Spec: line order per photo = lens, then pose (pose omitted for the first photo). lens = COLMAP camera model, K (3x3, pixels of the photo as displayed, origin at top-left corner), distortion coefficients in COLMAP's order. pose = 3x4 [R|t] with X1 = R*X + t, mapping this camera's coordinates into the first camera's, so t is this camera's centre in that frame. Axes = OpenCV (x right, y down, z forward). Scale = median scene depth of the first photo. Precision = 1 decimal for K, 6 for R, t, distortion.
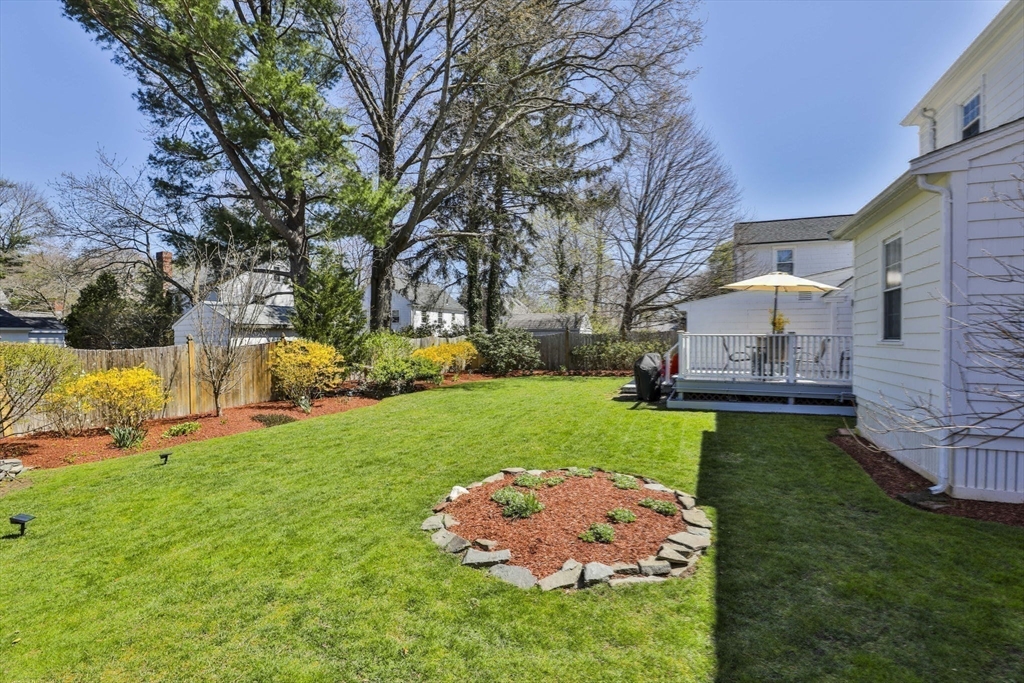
lens RADIAL K [[471.3, 0, 512.9], [0, 471.3, 328.7], [0, 0, 1]] dist [-0.023680, 0.000346]
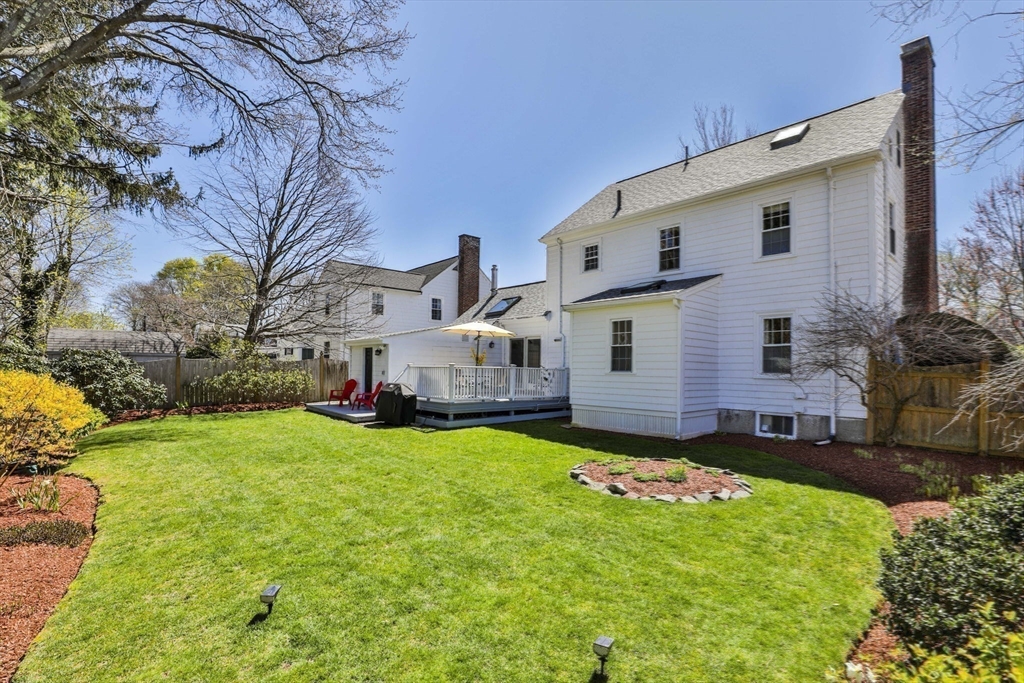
lens RADIAL K [[478.4, 0, 526.5], [0, 478.4, 340.7], [0, 0, 1]] dist [-0.019201, 0.000858]
pose [[0.404194, 0.061262, 0.912619, -0.748789], [-0.027317, 0.998118, -0.054903, 0.011376], [-0.914265, -0.002738, 0.405107, 0.358105]]
